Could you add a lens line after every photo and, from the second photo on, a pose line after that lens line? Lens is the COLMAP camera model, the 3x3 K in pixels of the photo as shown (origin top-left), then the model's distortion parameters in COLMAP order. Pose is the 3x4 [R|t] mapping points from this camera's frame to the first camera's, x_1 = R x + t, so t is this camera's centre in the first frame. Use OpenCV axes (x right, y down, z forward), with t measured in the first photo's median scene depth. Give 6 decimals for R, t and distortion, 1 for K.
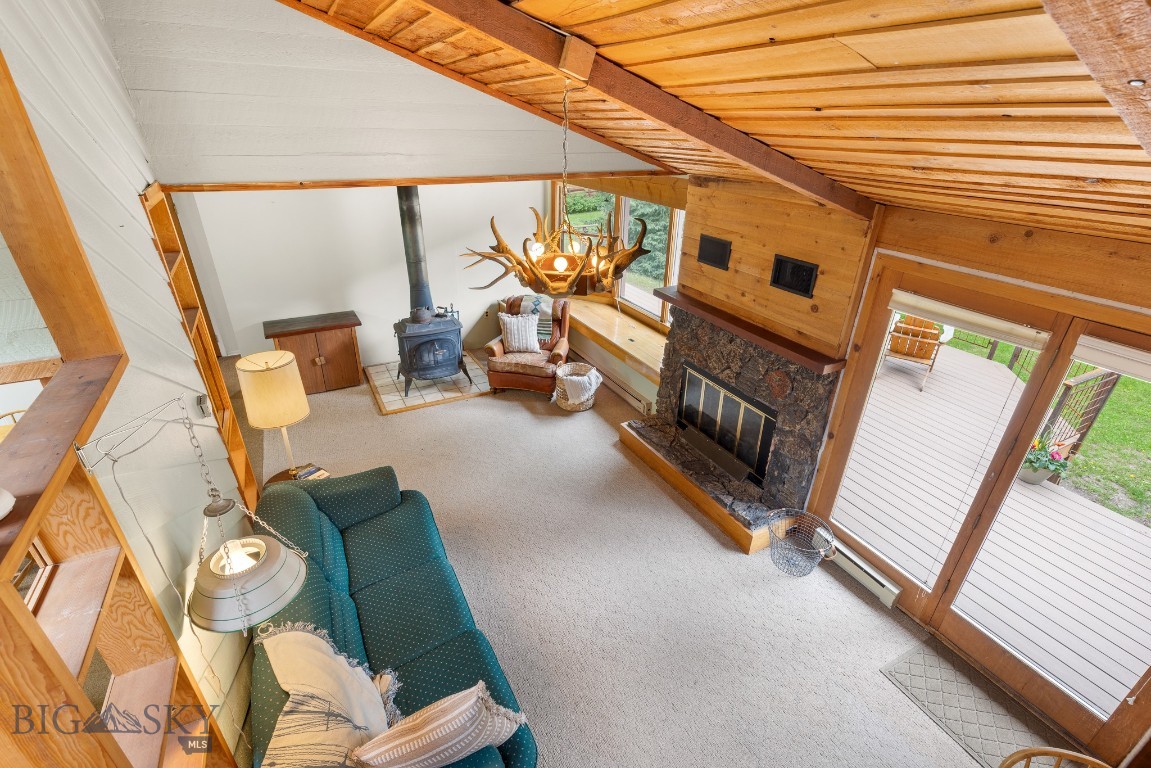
lens RADIAL K [[516.1, 0, 584.7], [0, 516.1, 382.3], [0, 0, 1]] dist [0.000115, 0.000854]
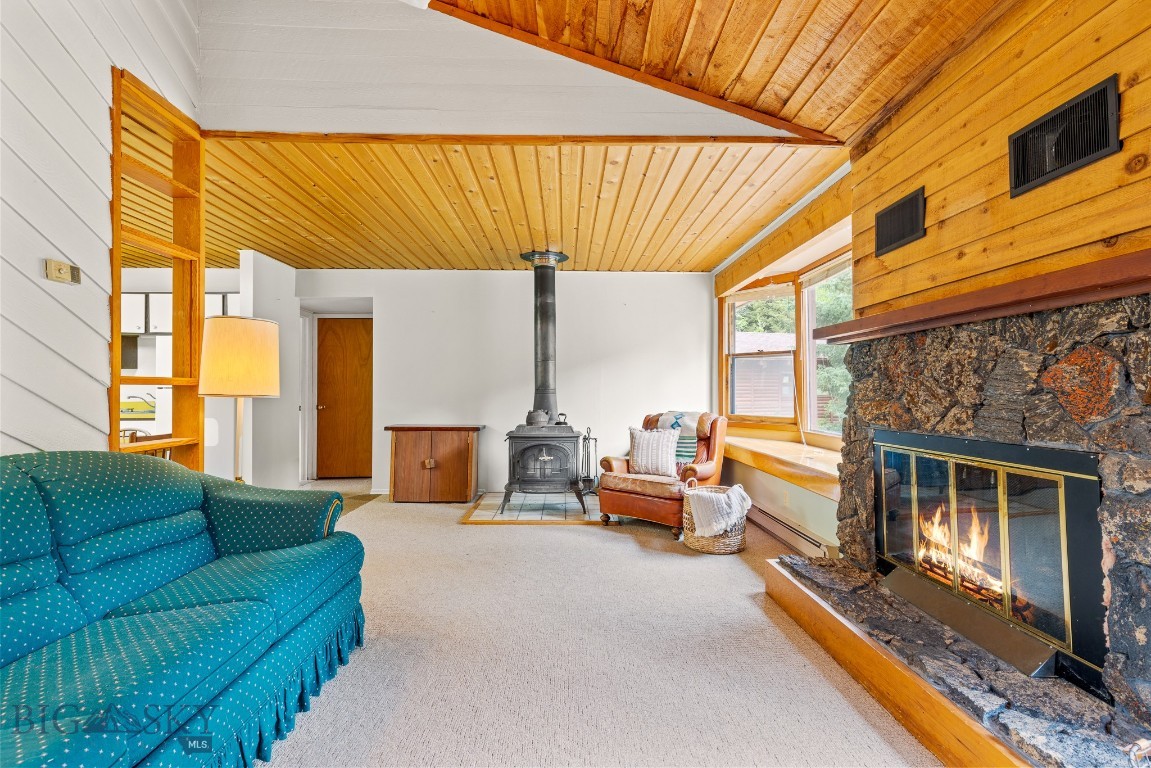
lens RADIAL K [[516.1, 0, 578.4], [0, 516.1, 384.8], [0, 0, 1]] dist [0.000115, 0.000854]
pose [[0.888816, -0.031466, -0.457183, 0.176329], [-0.185388, 0.887672, -0.421509, 0.217016], [0.419092, 0.459400, 0.783143, 0.434035]]
